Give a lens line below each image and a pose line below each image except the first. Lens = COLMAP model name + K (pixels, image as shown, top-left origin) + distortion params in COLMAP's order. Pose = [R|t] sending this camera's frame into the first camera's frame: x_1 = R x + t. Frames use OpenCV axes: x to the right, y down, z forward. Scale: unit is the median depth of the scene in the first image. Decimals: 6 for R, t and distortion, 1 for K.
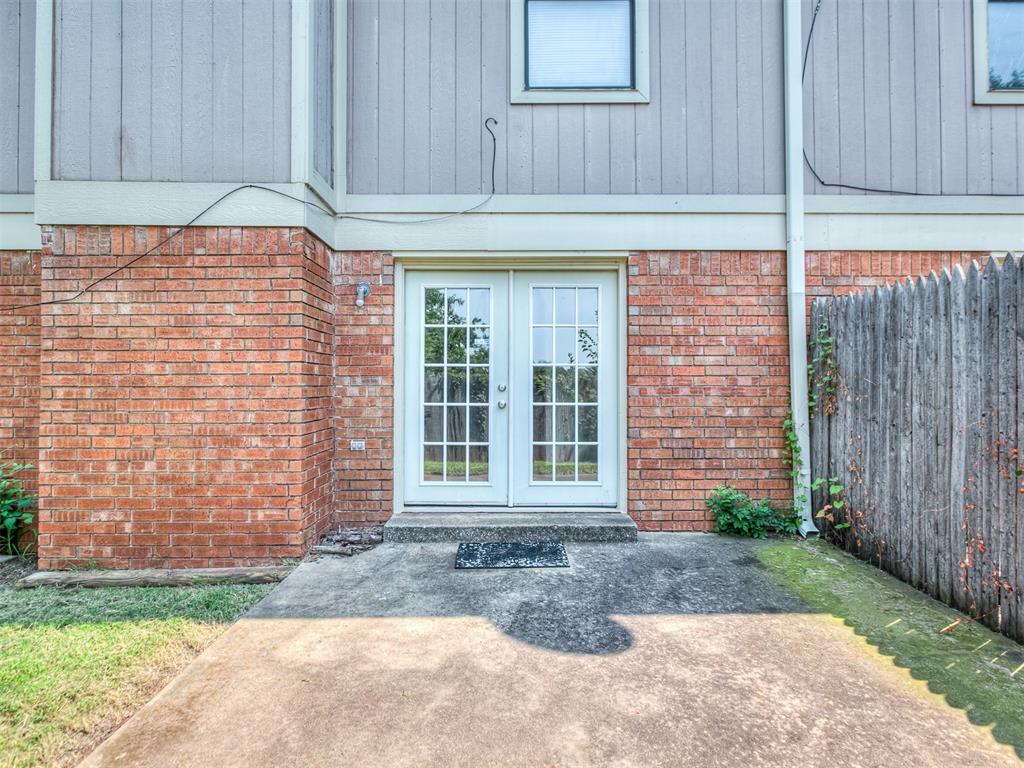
lens RADIAL K [[523.0, 0, 508.1], [0, 523.0, 379.1], [0, 0, 1]] dist [-0.011224, 0.004527]
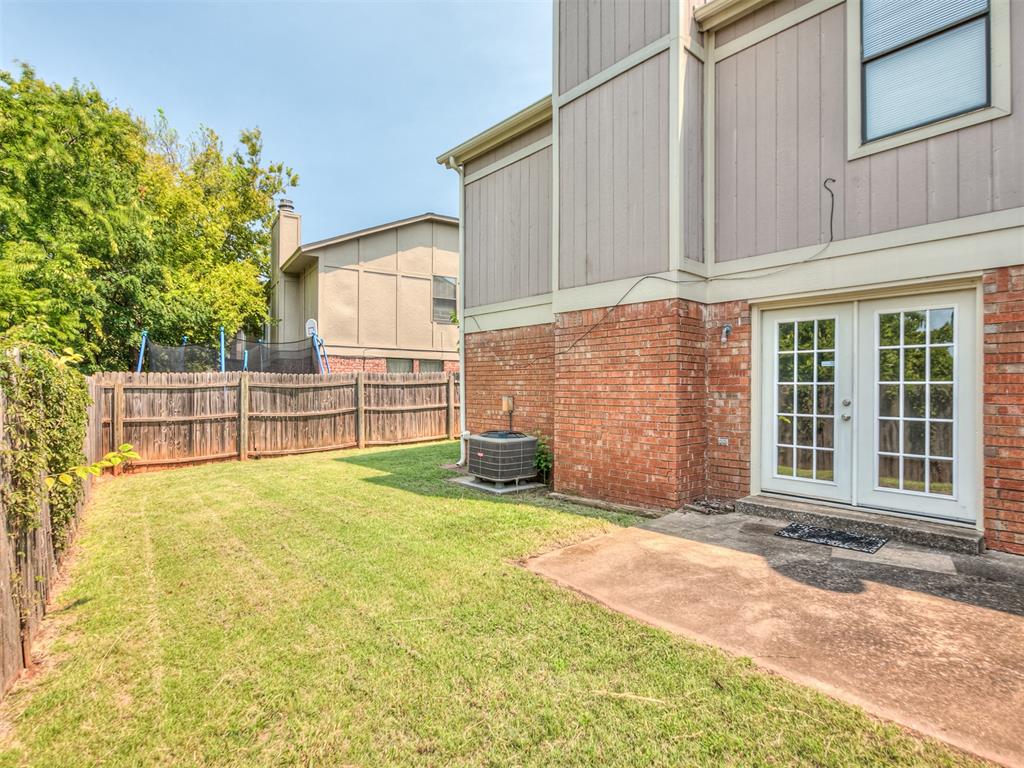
lens RADIAL K [[523.0, 0, 514.9], [0, 523.0, 387.4], [0, 0, 1]] dist [-0.011224, 0.004527]
pose [[0.666355, 0.002097, -0.745632, 0.443840], [0.002840, 0.999982, 0.005350, -0.032310], [0.745630, -0.005683, 0.666336, -0.399758]]
